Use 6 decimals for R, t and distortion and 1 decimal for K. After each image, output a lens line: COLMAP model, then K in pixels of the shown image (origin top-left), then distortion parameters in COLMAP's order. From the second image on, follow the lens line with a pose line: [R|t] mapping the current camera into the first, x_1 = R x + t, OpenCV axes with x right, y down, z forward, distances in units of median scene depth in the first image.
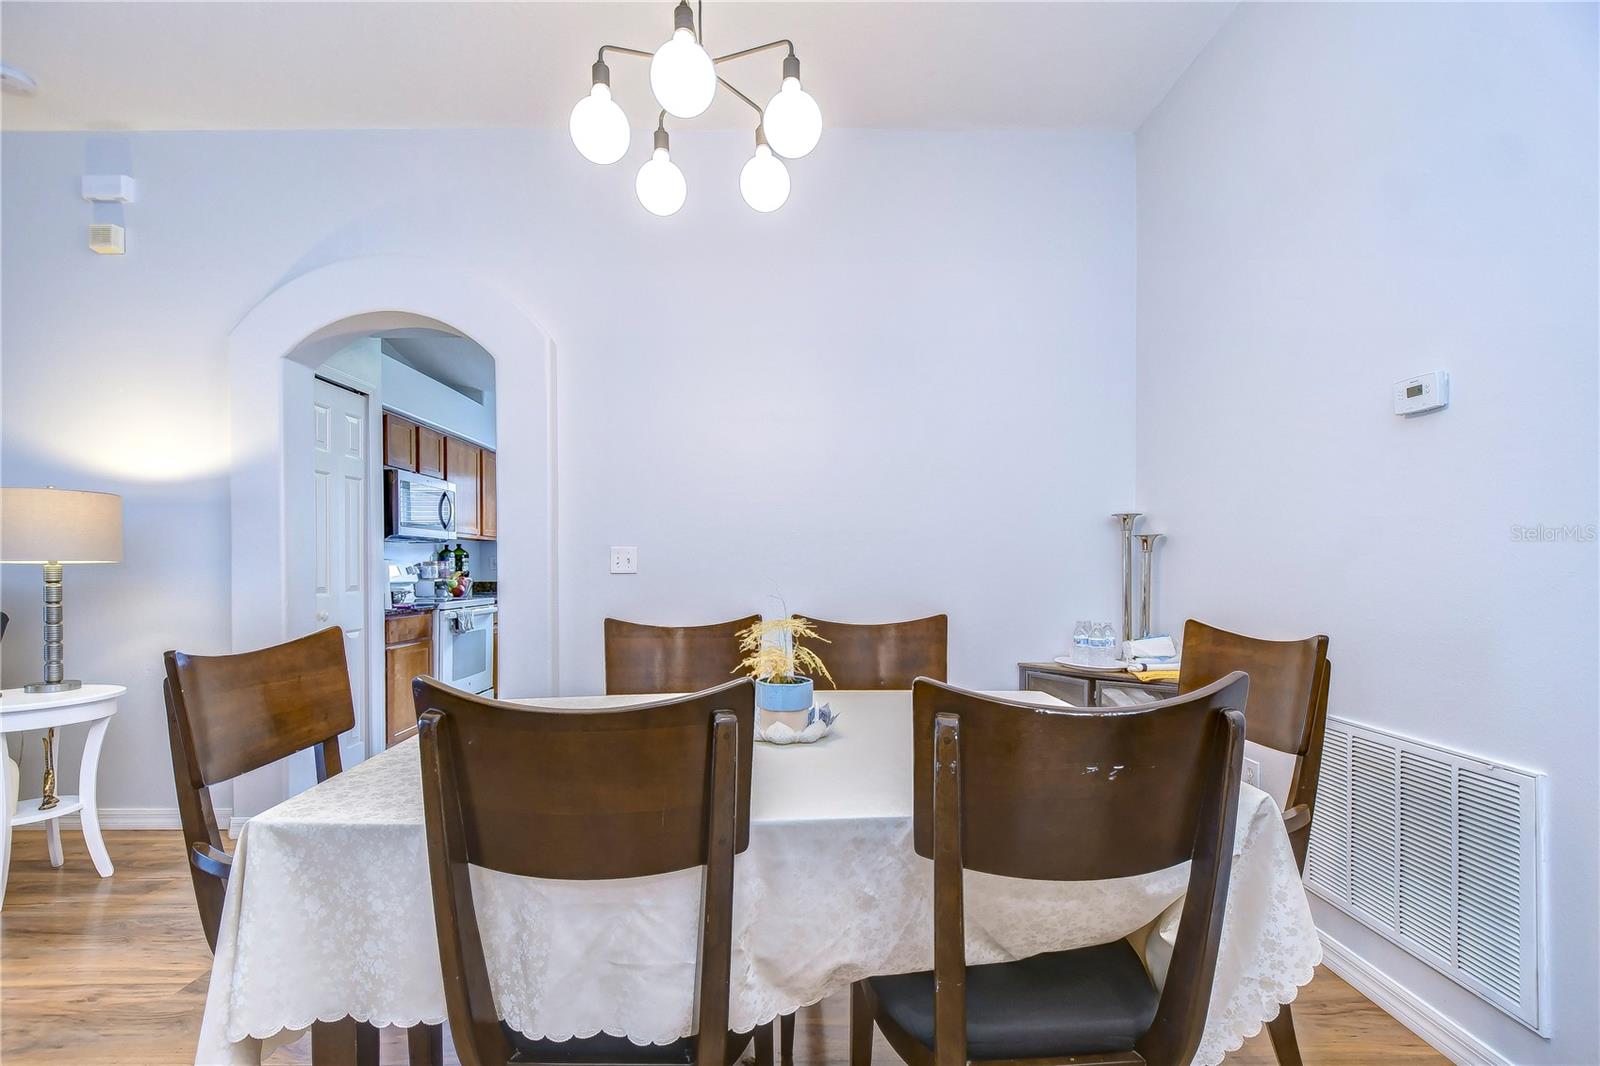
lens RADIAL K [[694.5, 0, 802.7], [0, 694.5, 570.3], [0, 0, 1]] dist [0.003983, 0.000114]
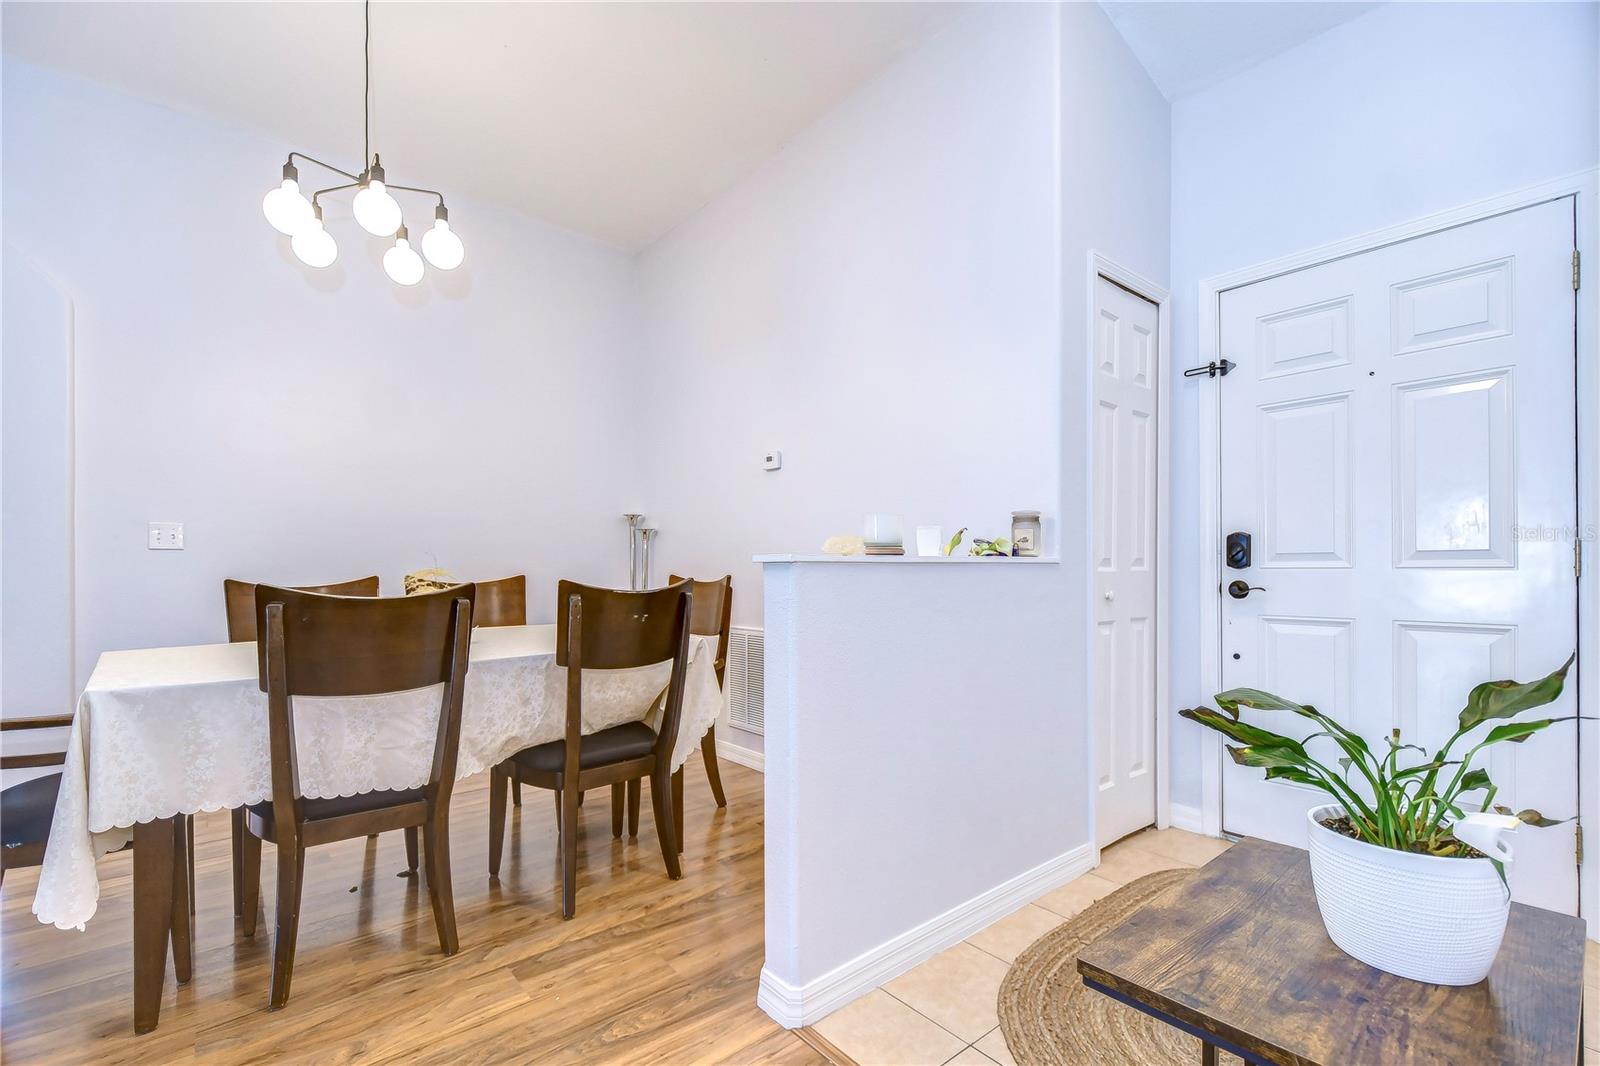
lens RADIAL K [[694.5, 0, 802.7], [0, 694.5, 570.3], [0, 0, 1]] dist [0.003983, 0.000114]
pose [[0.767552, -0.002084, 0.640983, -0.530899], [0.004982, 0.999984, -0.002714, 0.113033], [-0.640967, 0.005276, 0.767550, -0.943796]]
